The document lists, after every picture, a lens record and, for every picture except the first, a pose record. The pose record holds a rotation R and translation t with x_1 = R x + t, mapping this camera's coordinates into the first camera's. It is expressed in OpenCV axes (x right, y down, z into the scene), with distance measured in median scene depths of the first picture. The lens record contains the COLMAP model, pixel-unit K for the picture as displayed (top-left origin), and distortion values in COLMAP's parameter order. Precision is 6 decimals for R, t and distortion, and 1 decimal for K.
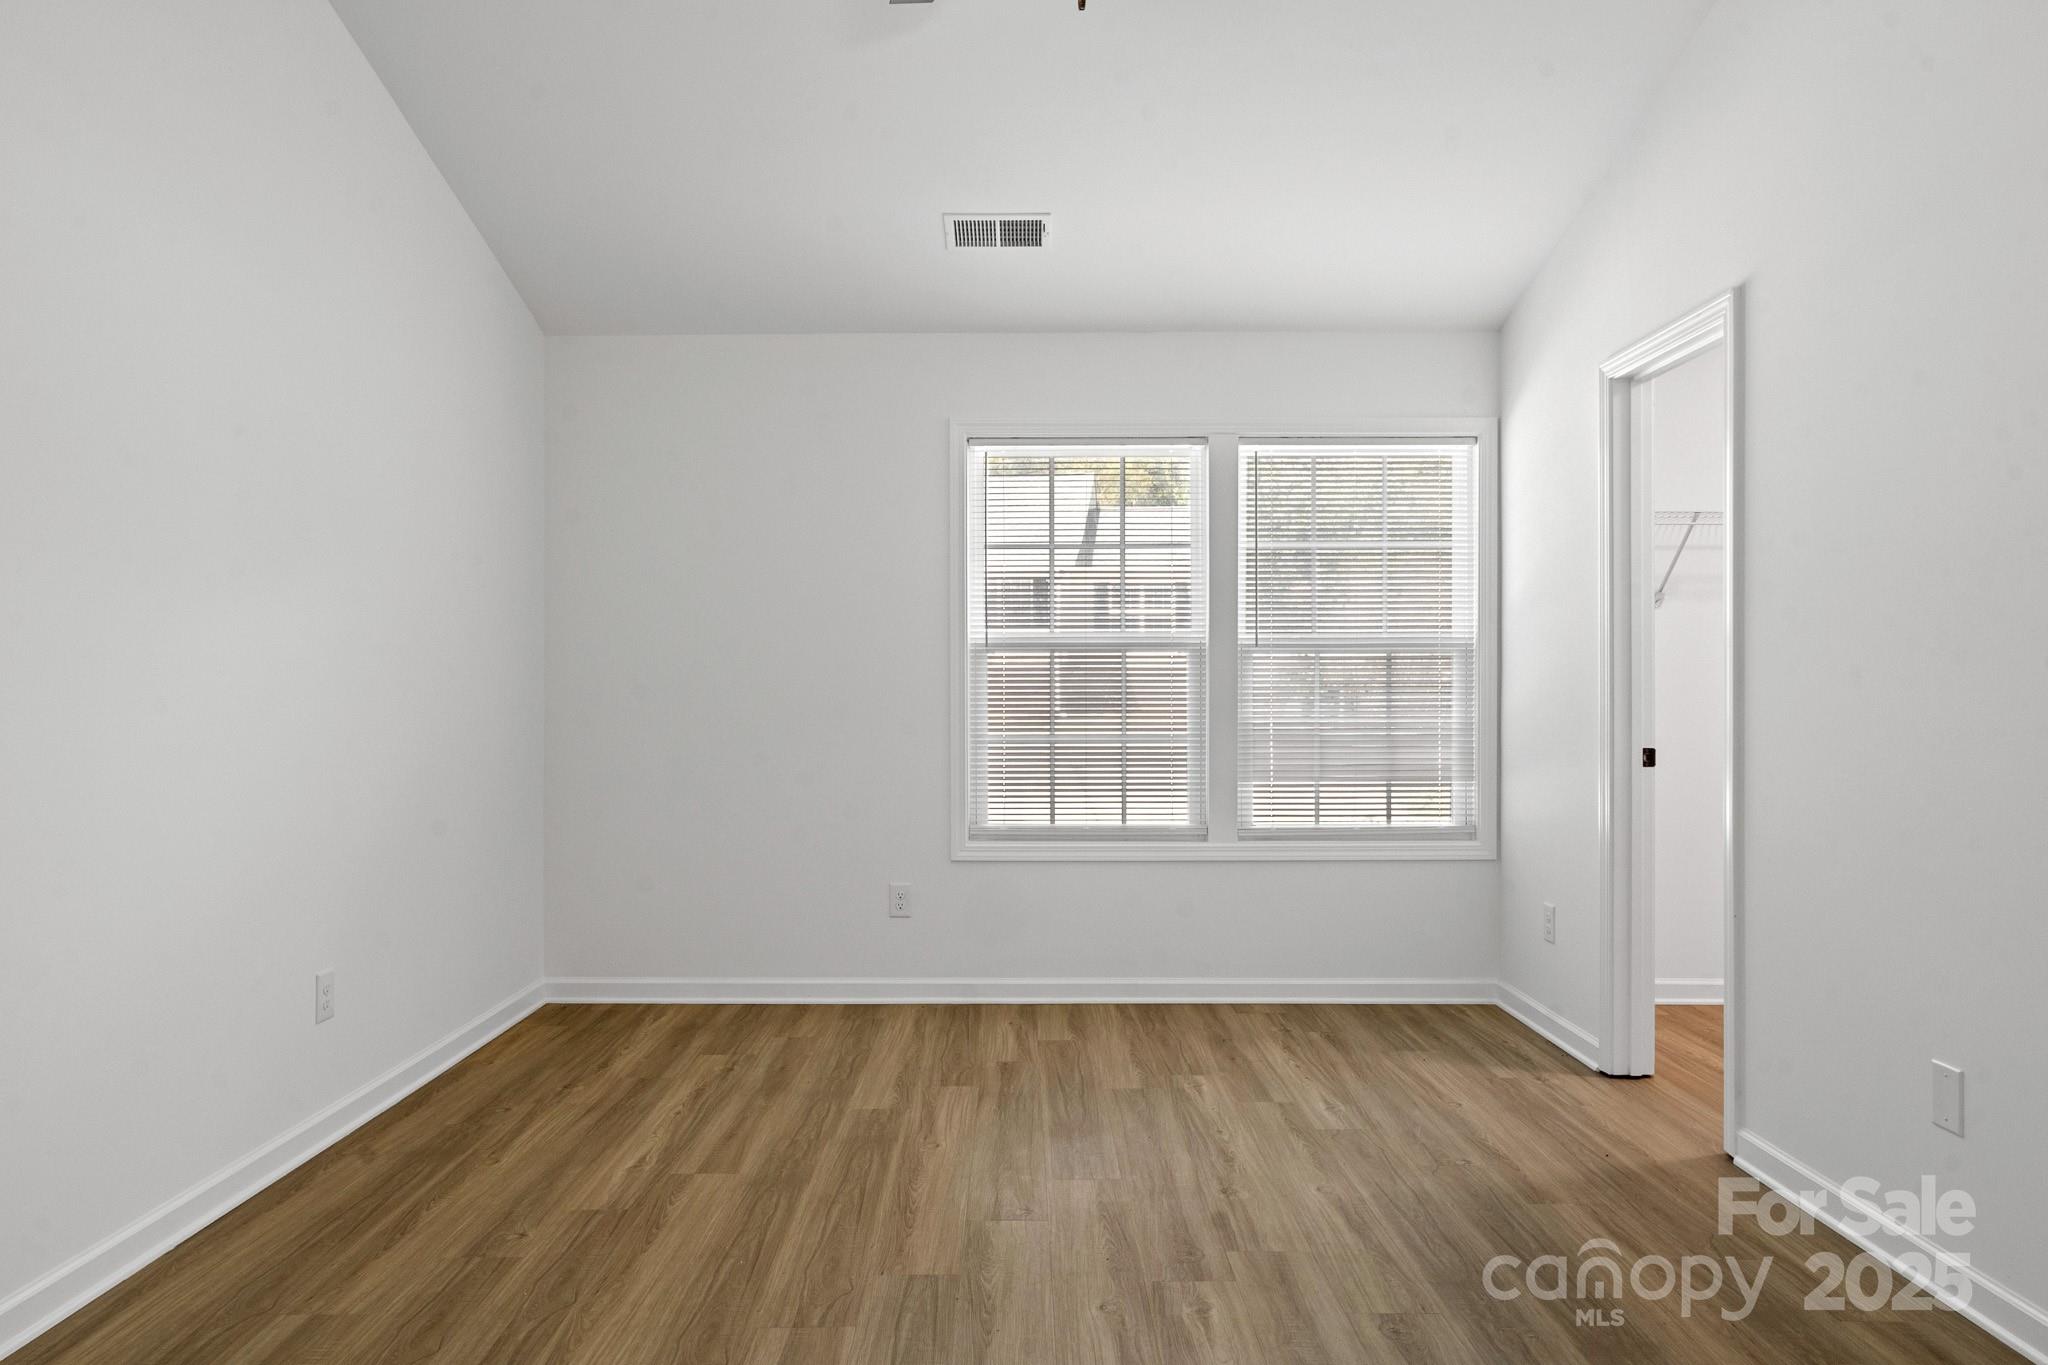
lens RADIAL K [[1285.9, 0, 1019.1], [0, 1285.9, 701.4], [0, 0, 1]] dist [0.002024, -0.001102]
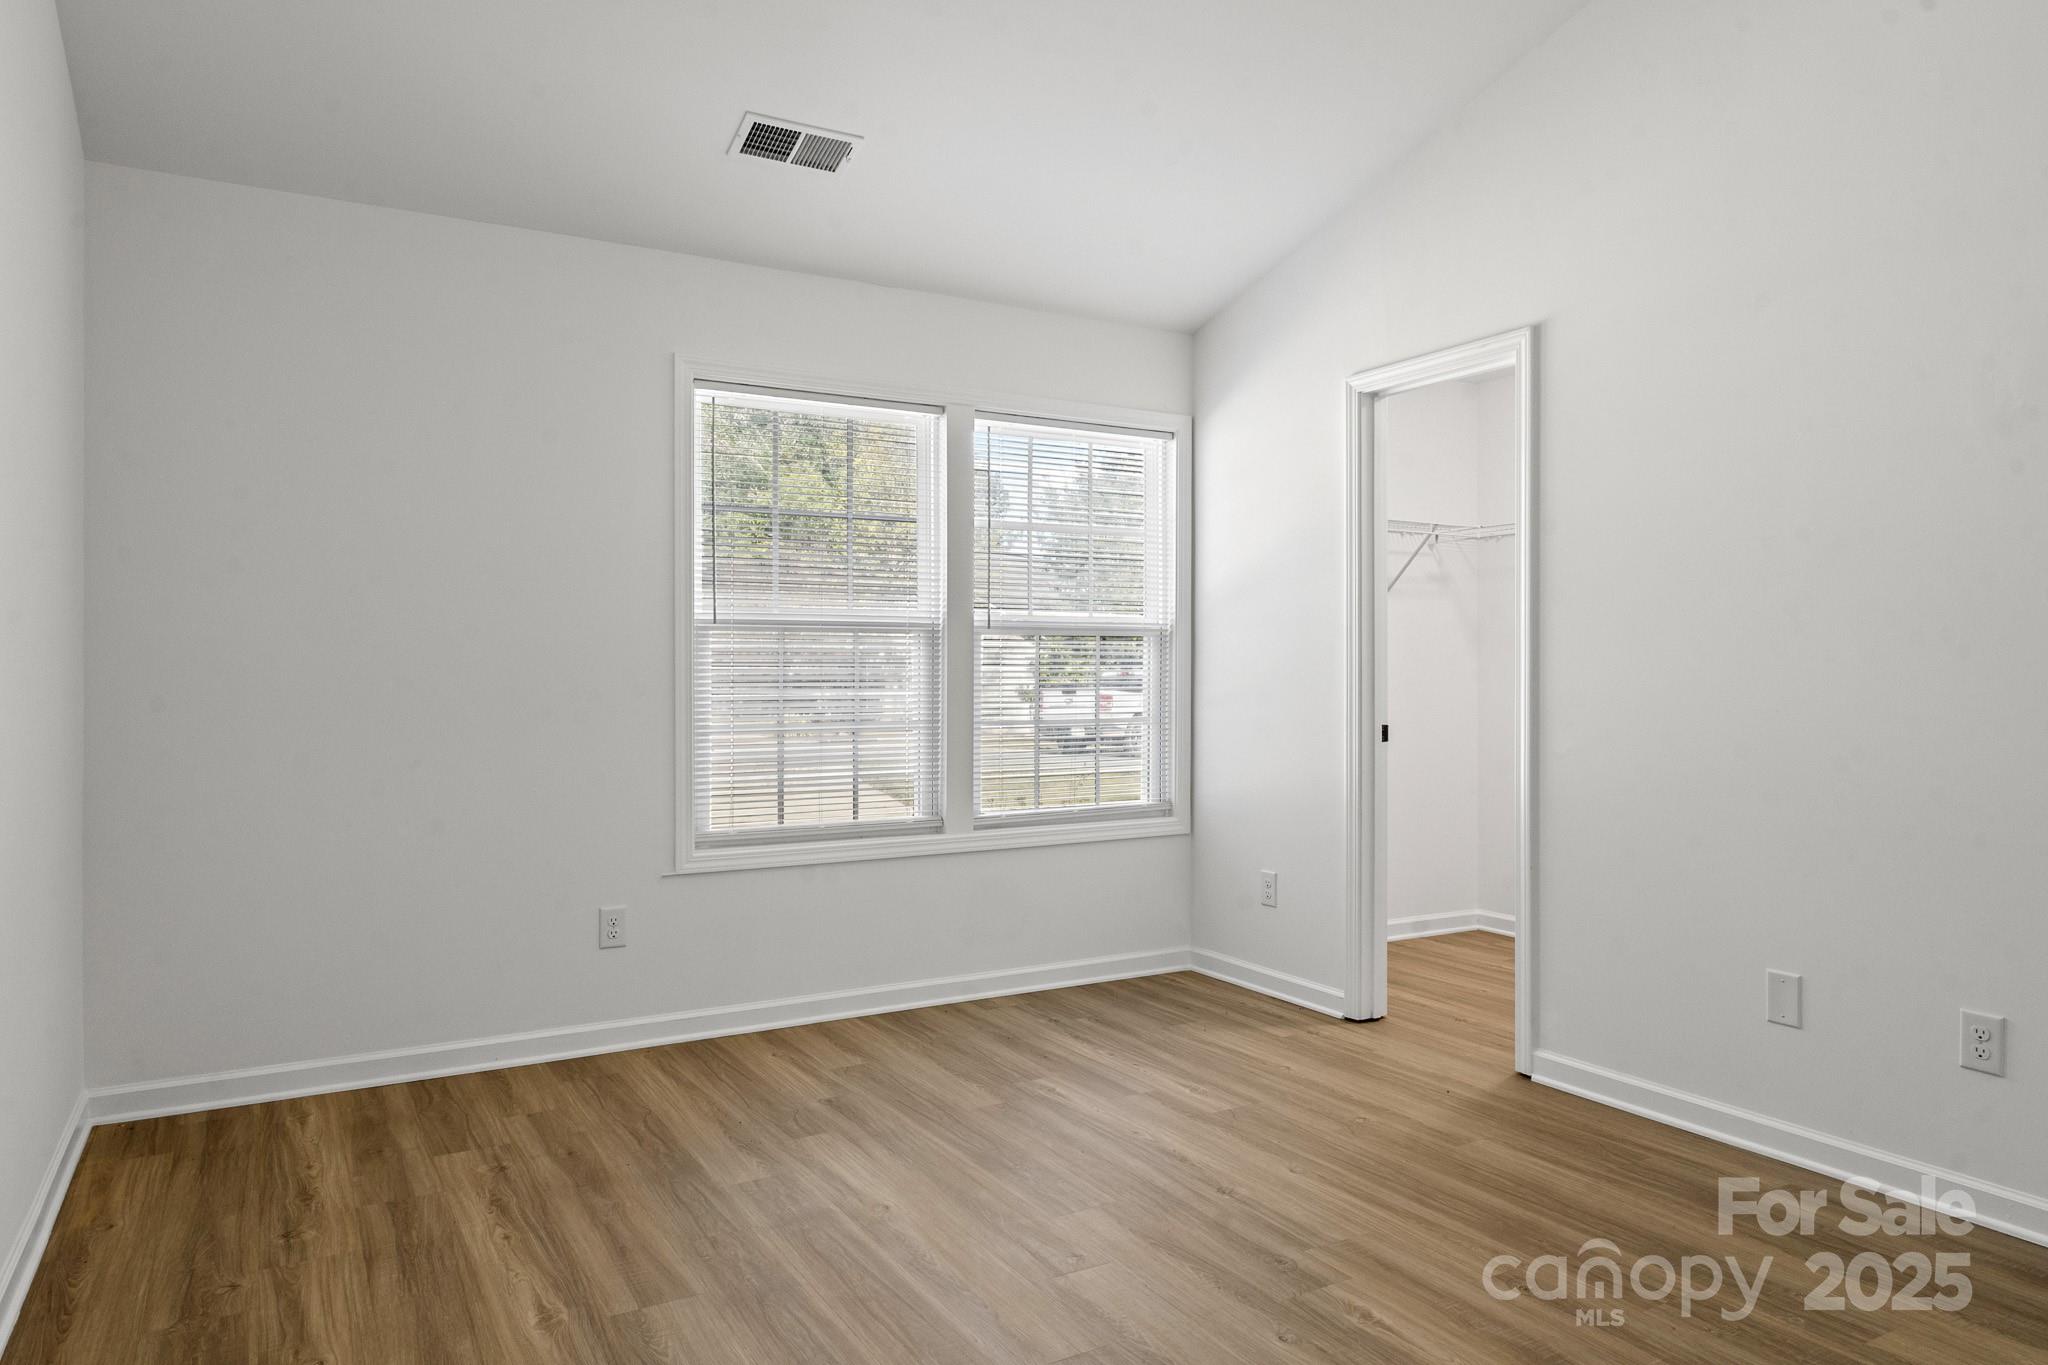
lens RADIAL K [[1299.3, 0, 1020.9], [0, 1299.3, 690.1], [0, 0, 1]] dist [0.002267, -0.002408]
pose [[0.864191, -0.006657, 0.503120, -0.350606], [0.004580, 0.999975, 0.005364, -0.001934], [-0.503143, -0.002332, 0.864200, 0.176103]]
